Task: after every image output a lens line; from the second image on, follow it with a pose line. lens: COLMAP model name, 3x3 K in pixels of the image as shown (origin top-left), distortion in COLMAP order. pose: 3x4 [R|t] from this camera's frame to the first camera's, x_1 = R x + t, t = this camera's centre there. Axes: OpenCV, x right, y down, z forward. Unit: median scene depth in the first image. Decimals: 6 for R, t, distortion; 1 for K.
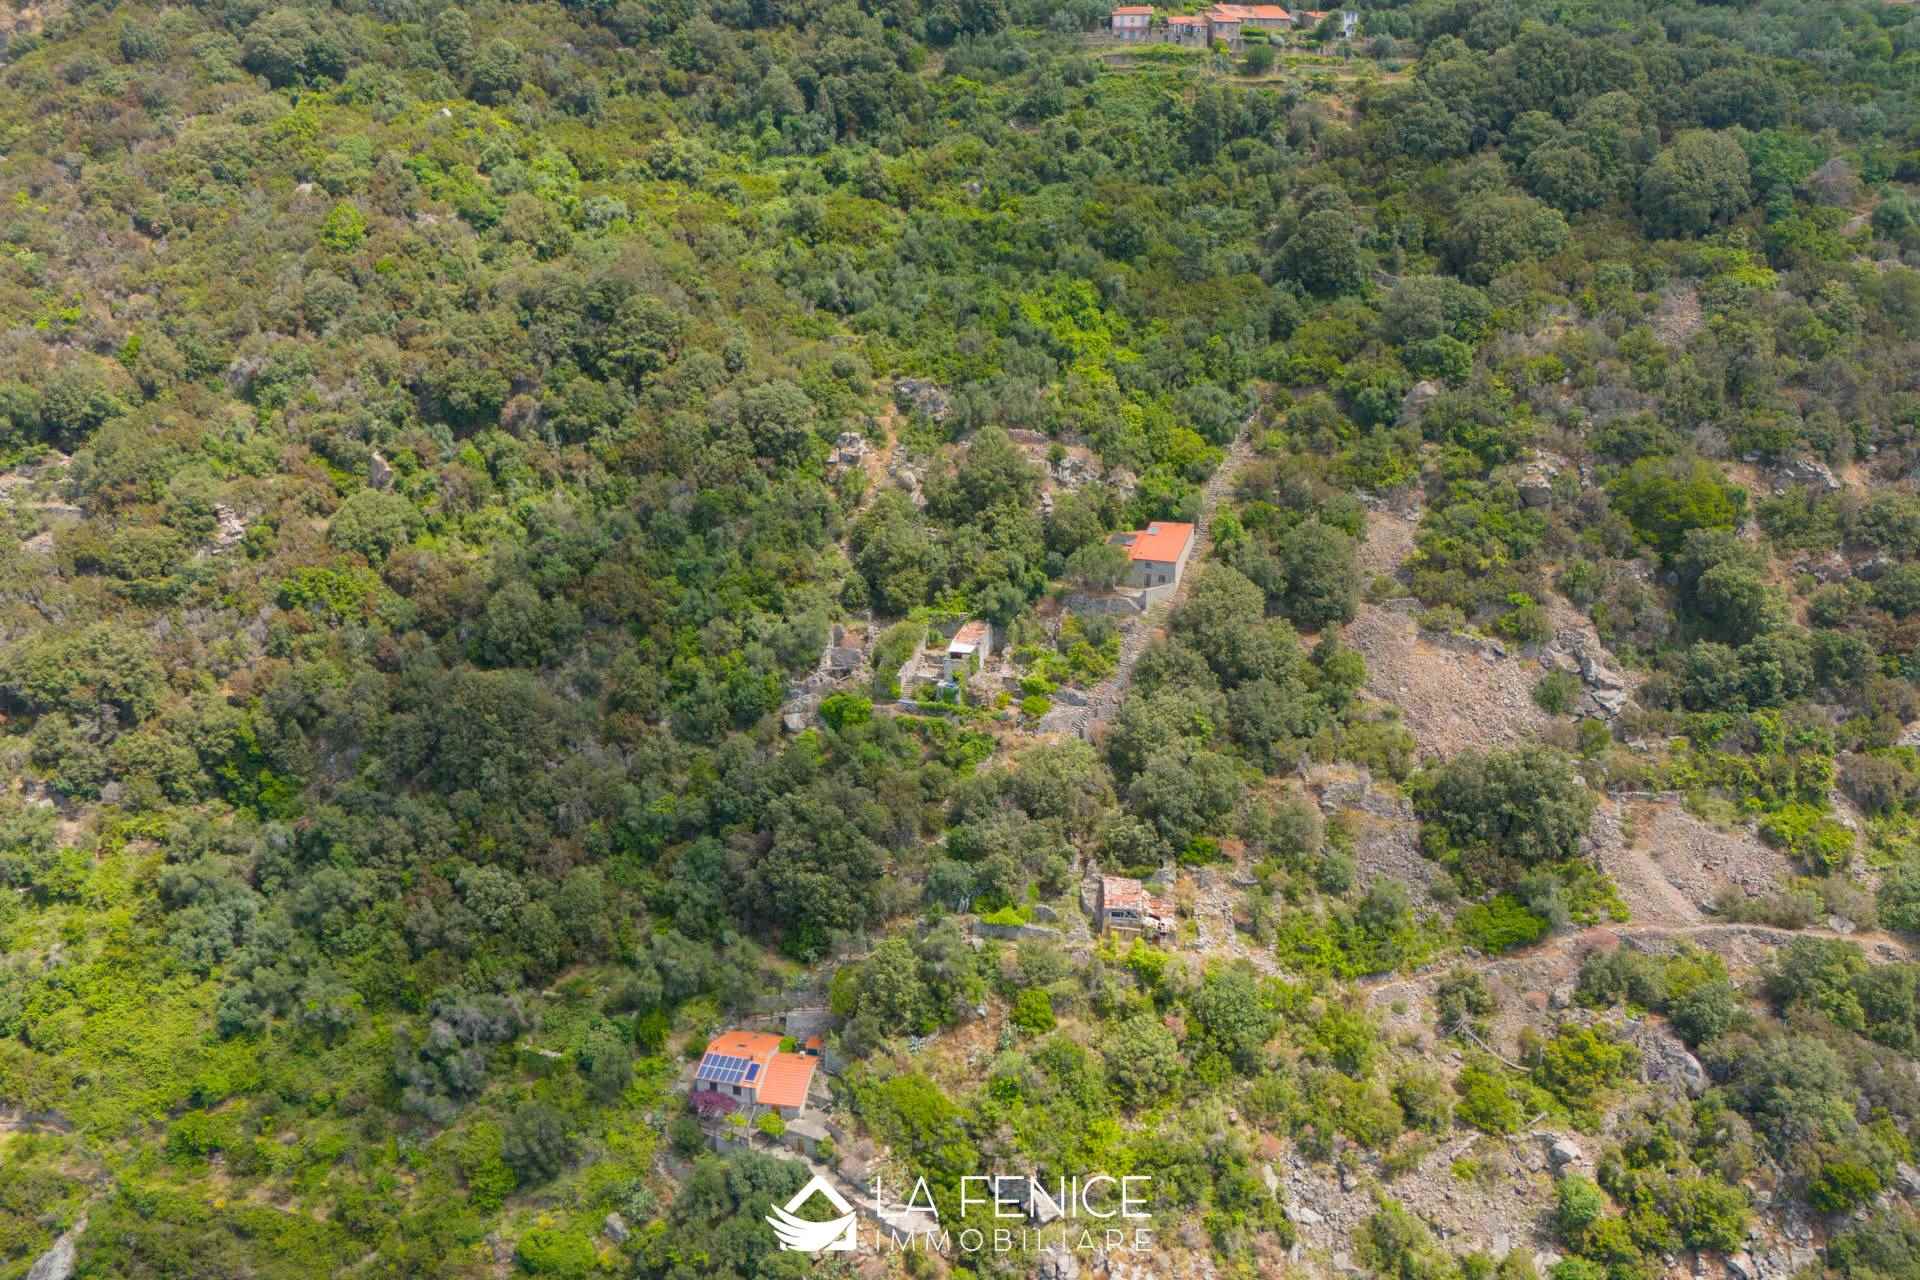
lens RADIAL K [[1413.8, 0, 965.8], [0, 1413.8, 637.1], [0, 0, 1]] dist [0.096454, -0.134157]
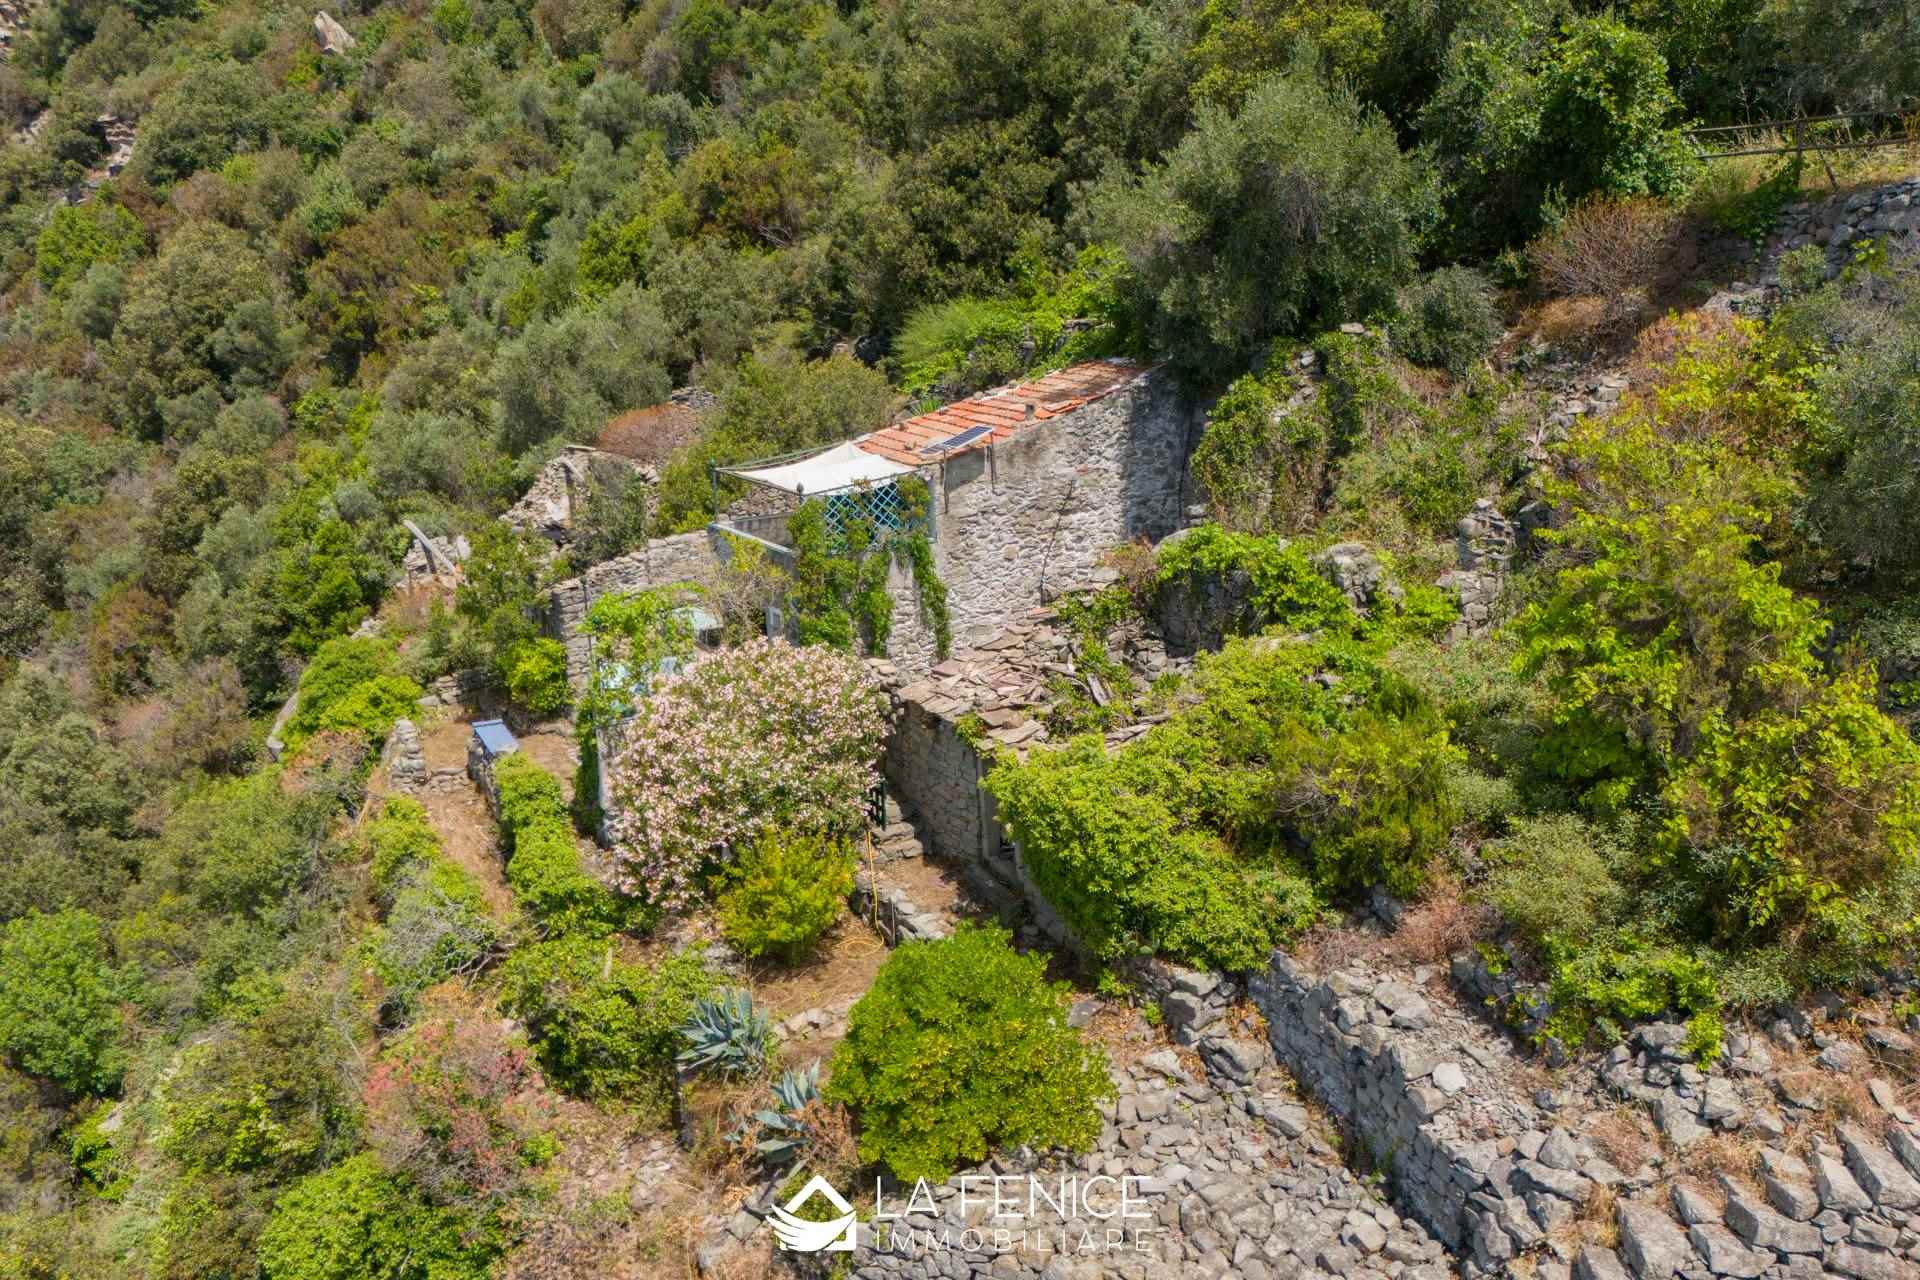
lens RADIAL K [[1407.2, 0, 964.0], [0, 1407.2, 648.2], [0, 0, 1]] dist [0.061429, -0.055588]
pose [[0.753737, 0.177788, -0.632670, 0.099429], [-0.183478, 0.981359, 0.057187, 0.014168], [0.631044, 0.072977, 0.772307, 0.845881]]
